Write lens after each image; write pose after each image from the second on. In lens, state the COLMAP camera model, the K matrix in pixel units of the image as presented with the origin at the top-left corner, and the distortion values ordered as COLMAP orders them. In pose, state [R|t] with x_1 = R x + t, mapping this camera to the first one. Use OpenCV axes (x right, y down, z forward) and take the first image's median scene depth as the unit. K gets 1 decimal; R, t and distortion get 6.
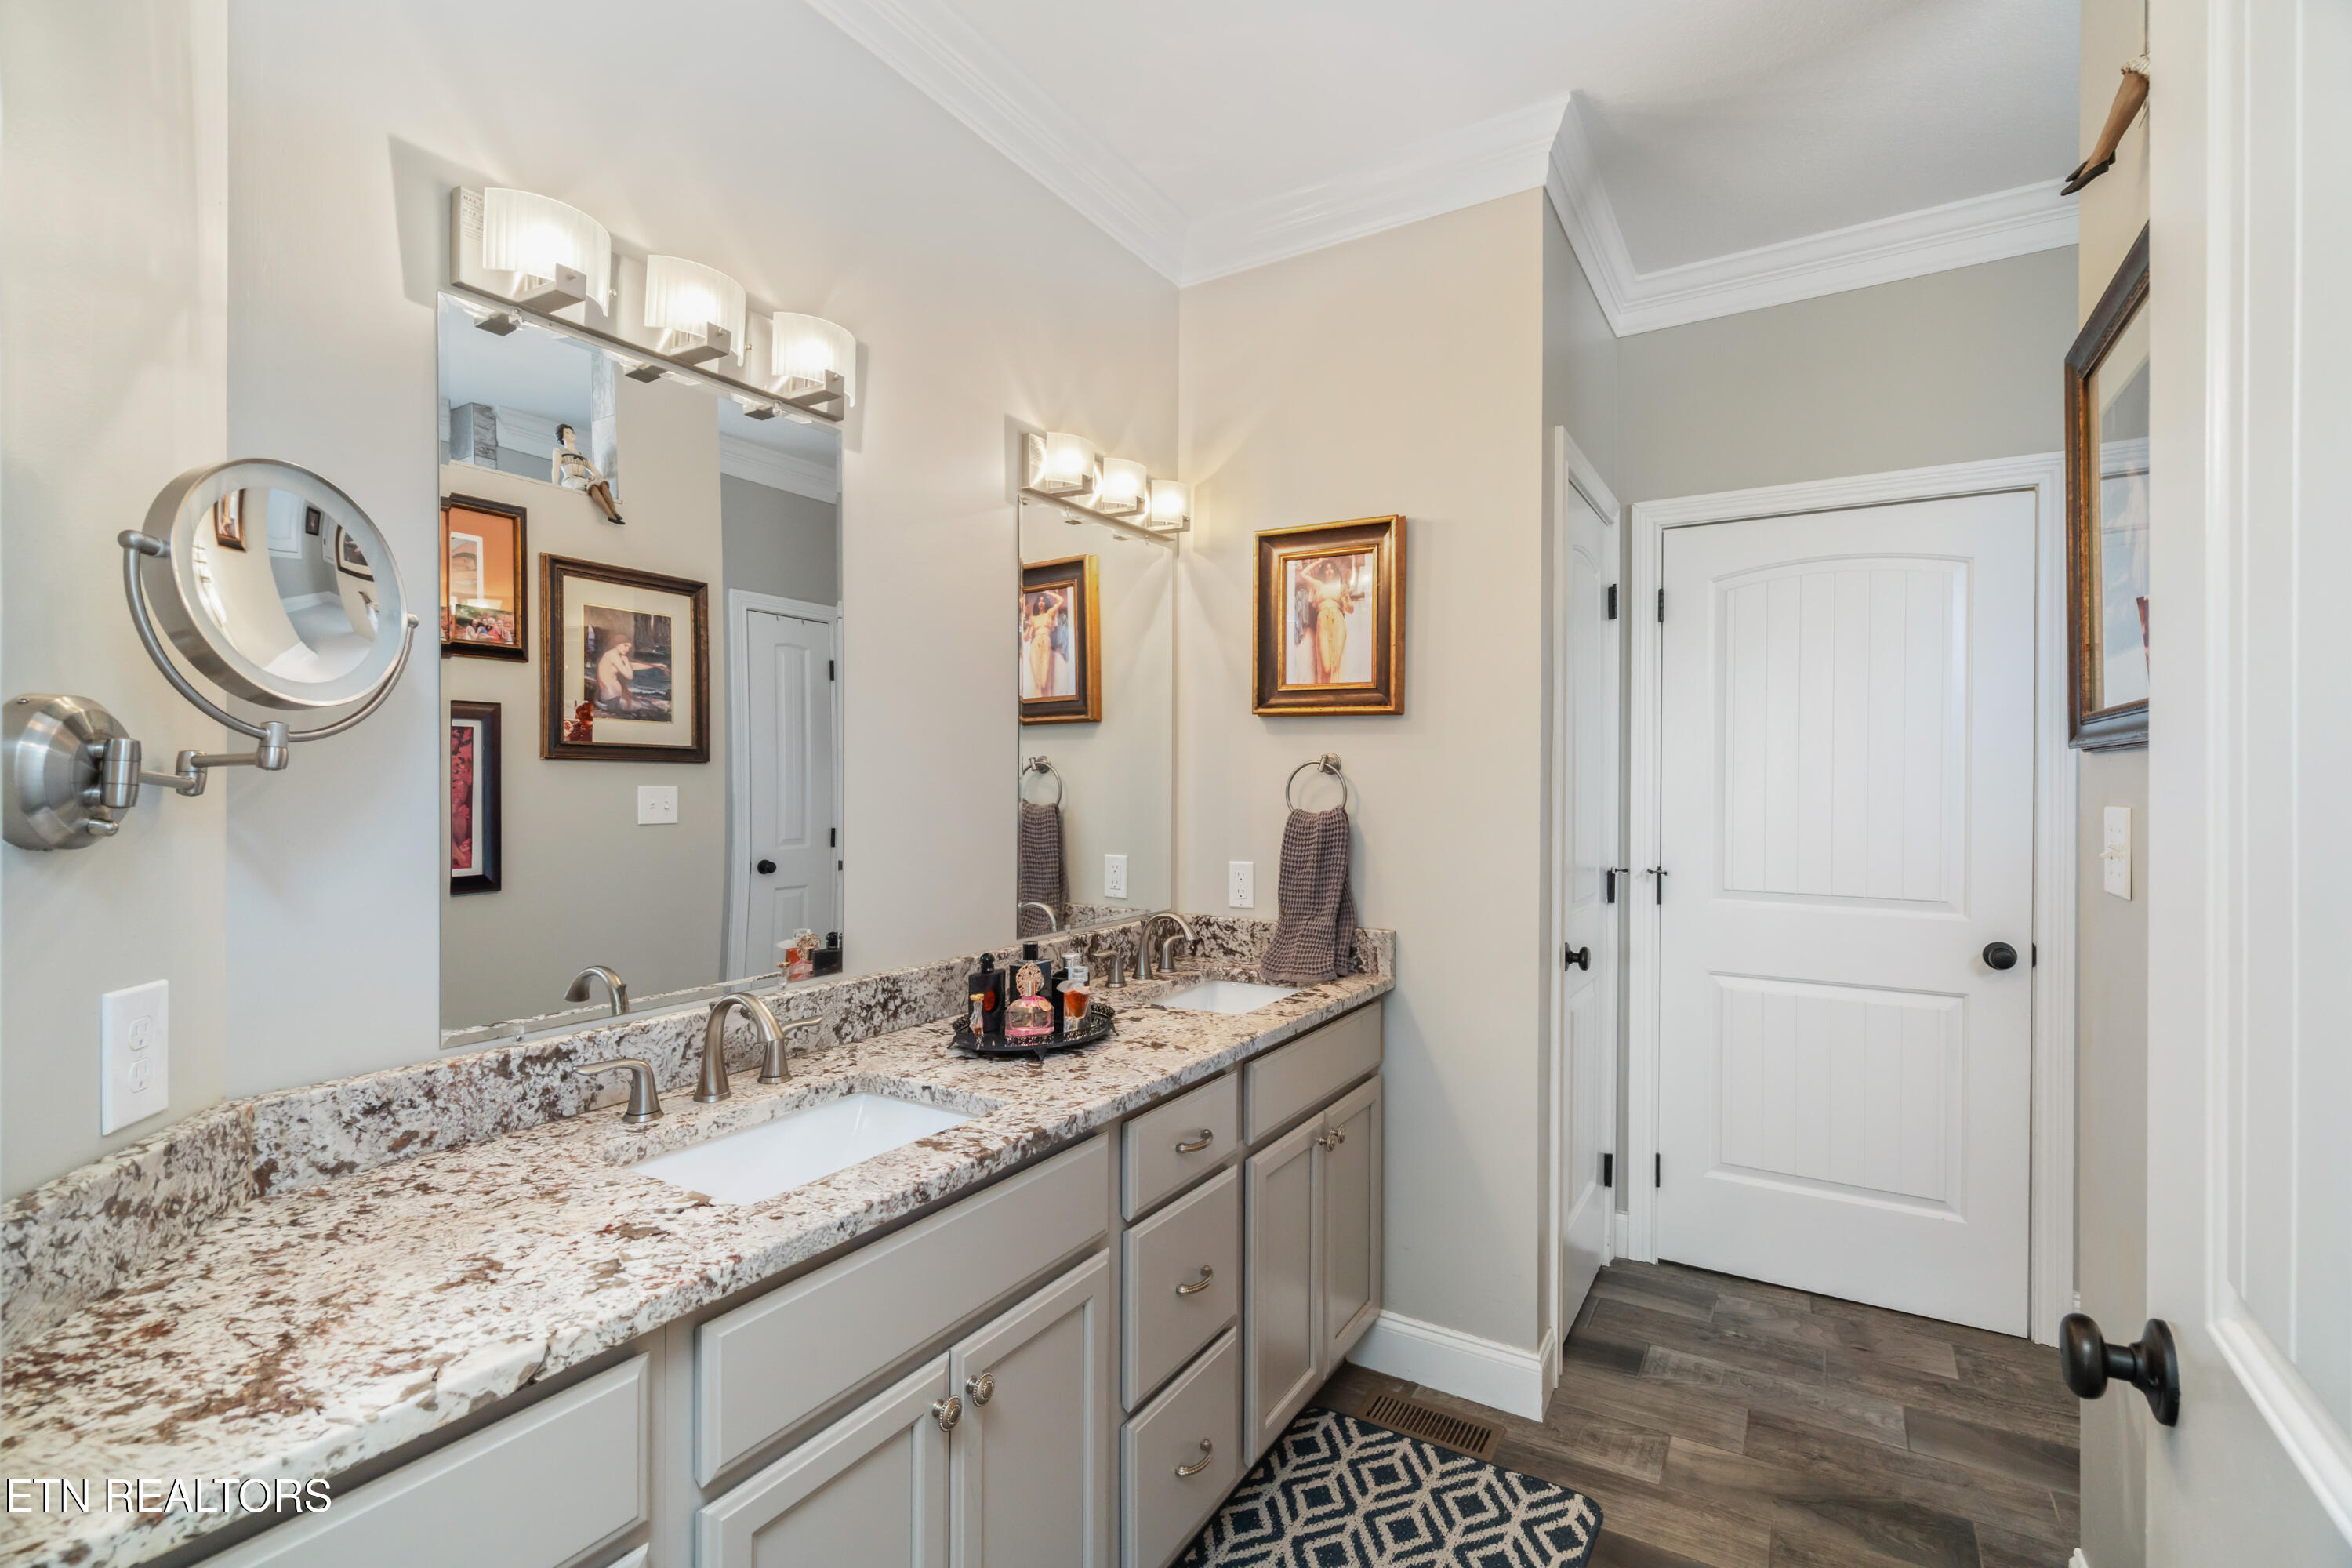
lens RADIAL K [[1074.9, 0, 1179.9], [0, 1074.9, 784.4], [0, 0, 1]] dist [-0.001692, 0.001352]
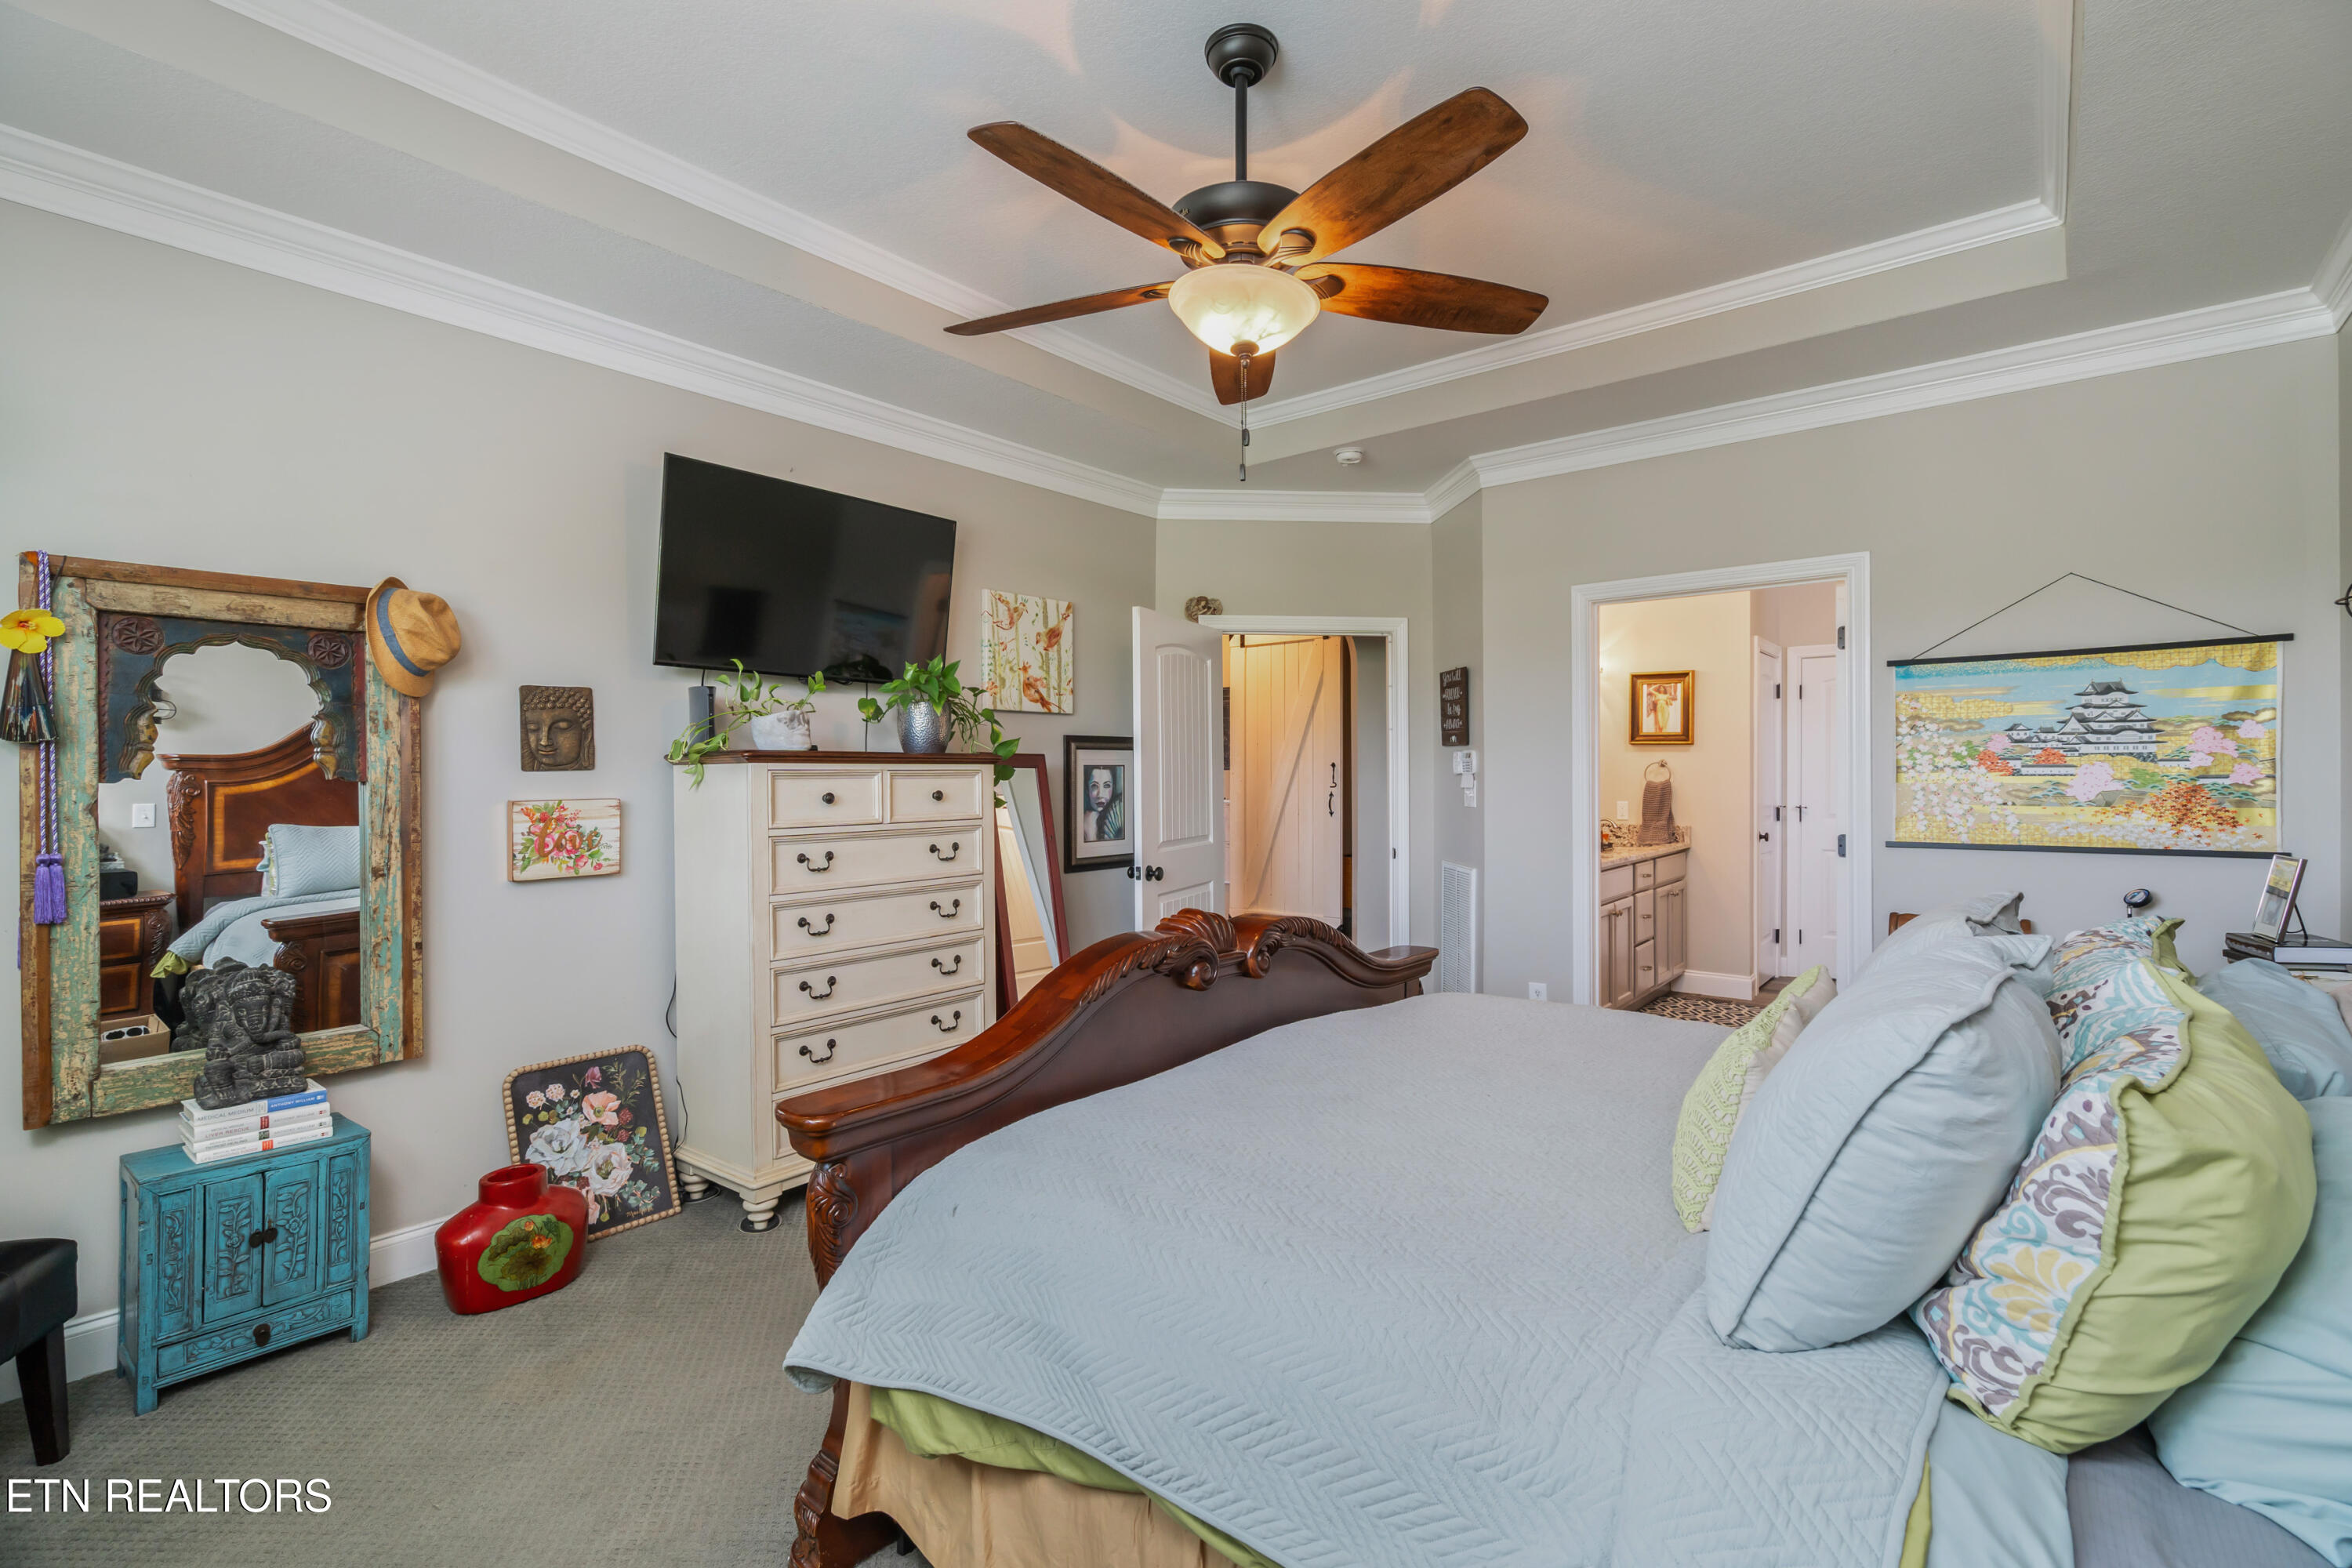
lens RADIAL K [[1074.9, 0, 1170.1], [0, 1074.9, 781.2], [0, 0, 1]] dist [-0.001692, 0.001352]
pose [[0.990591, -0.007346, -0.136656, -0.680250], [0.008774, 0.999913, 0.009847, -0.011593], [0.136572, -0.010953, 0.990570, -1.726334]]
